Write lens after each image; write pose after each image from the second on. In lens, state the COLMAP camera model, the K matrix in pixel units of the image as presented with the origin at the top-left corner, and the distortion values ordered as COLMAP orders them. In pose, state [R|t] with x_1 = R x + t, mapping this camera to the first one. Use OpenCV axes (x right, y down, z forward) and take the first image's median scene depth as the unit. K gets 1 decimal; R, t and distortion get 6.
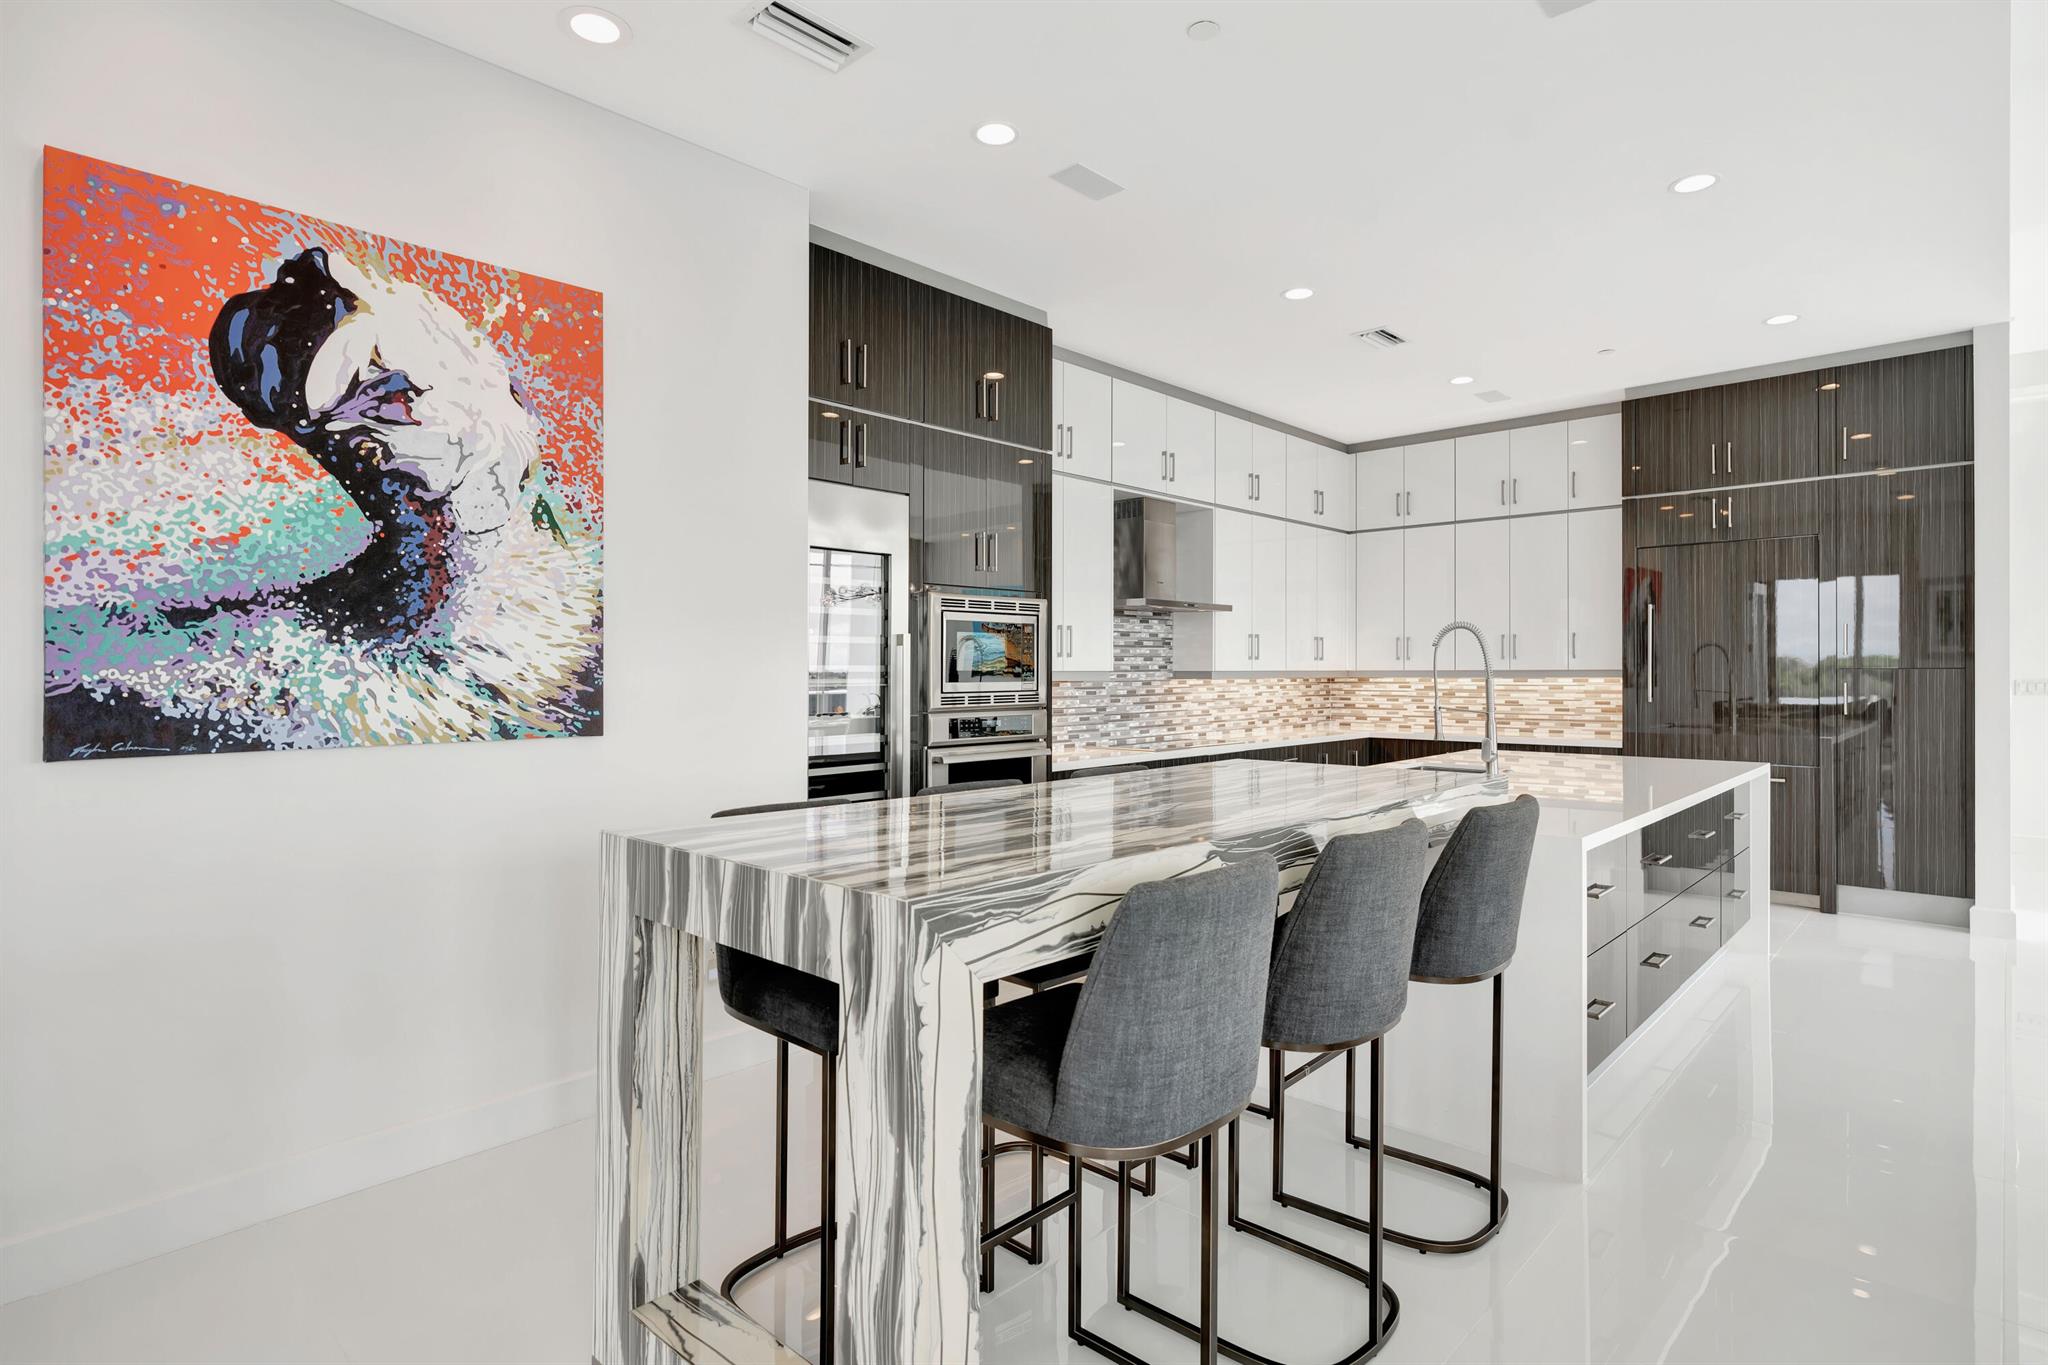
lens RADIAL K [[1049.6, 0, 1027.9], [0, 1049.6, 665.5], [0, 0, 1]] dist [-0.014090, 0.006068]
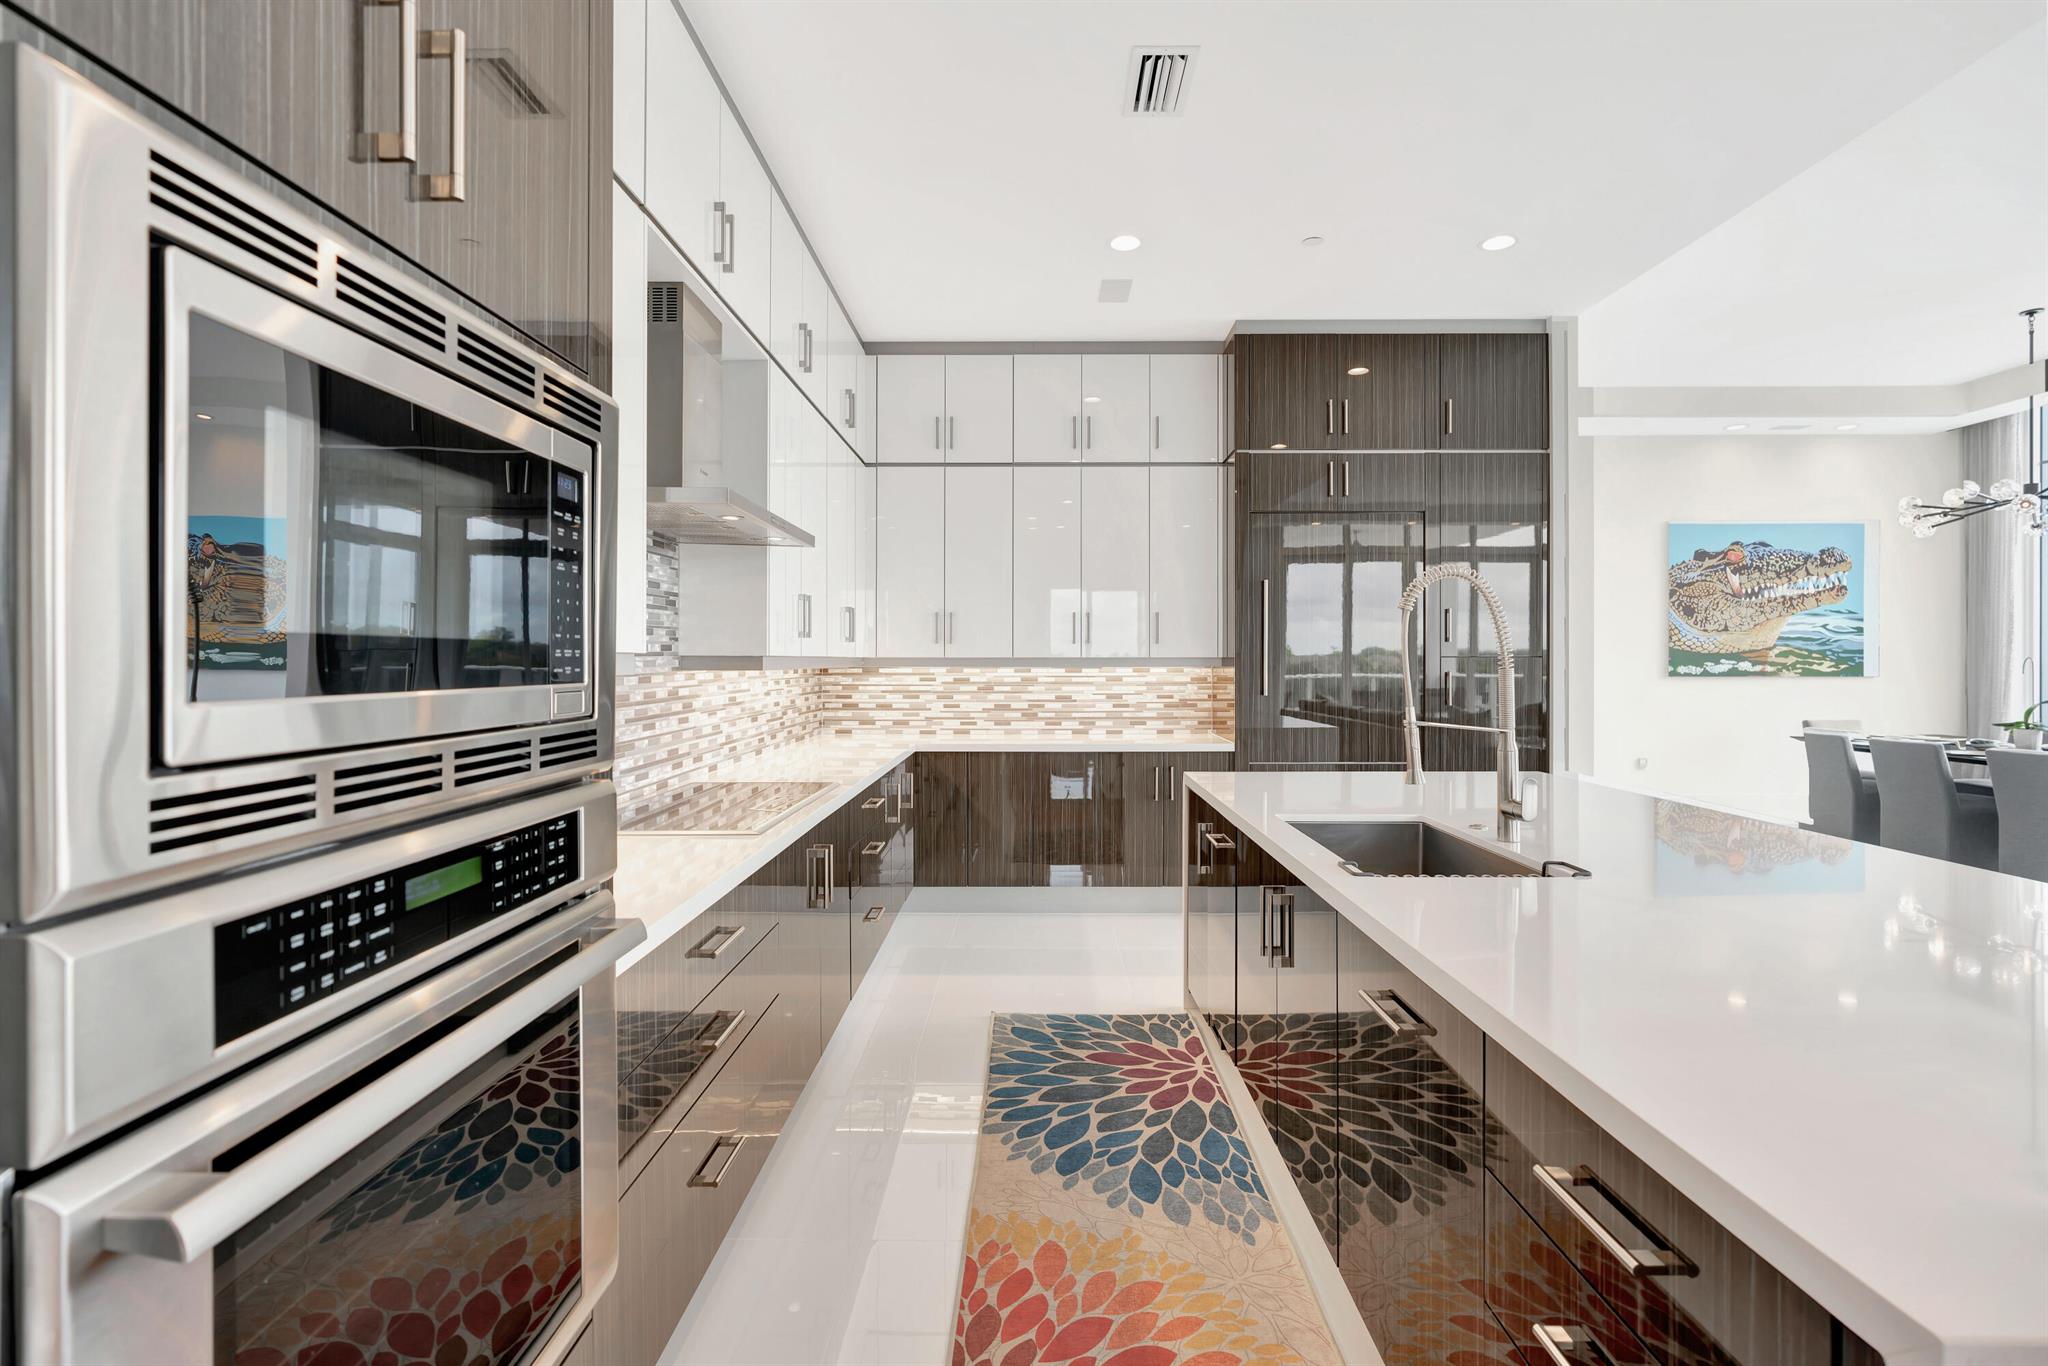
lens RADIAL K [[921.7, 0, 1015.2], [0, 921.7, 664.9], [0, 0, 1]] dist [-0.017540, 0.007179]
pose [[0.740378, -0.001097, 0.672190, -0.068897], [-0.004544, 0.999968, 0.006637, 0.007886], [-0.672176, -0.007968, 0.740349, 0.725801]]
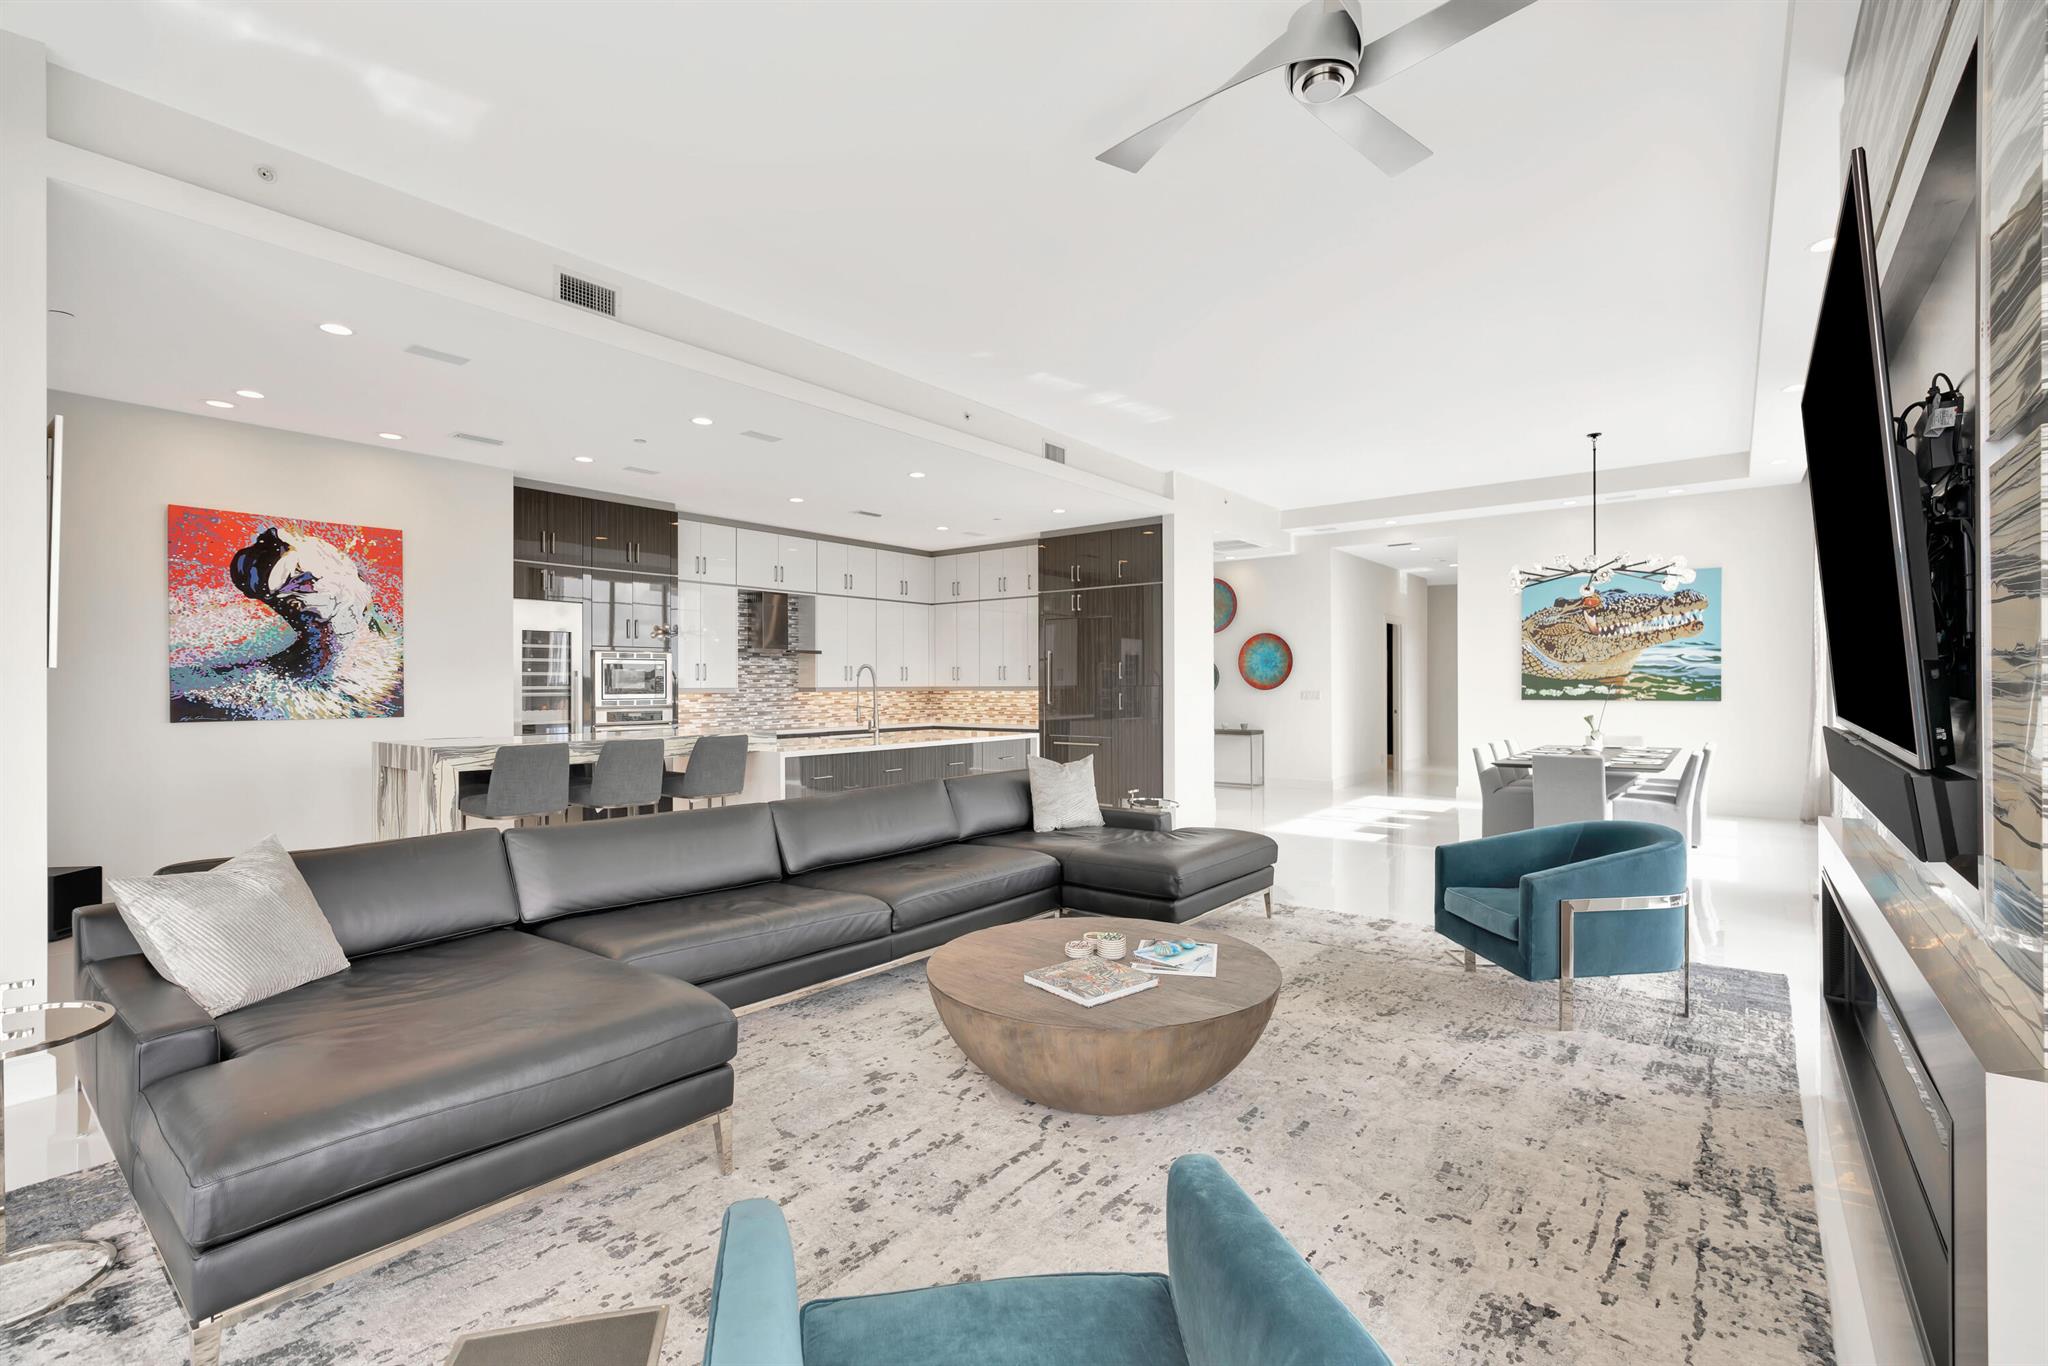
lens RADIAL K [[921.7, 0, 1027.7], [0, 921.7, 688.6], [0, 0, 1]] dist [-0.017540, 0.007179]
pose [[0.996230, -0.003084, 0.086691, 0.519491], [0.002364, 0.999962, 0.008411, -0.007192], [-0.086713, -0.008174, 0.996200, -0.749831]]
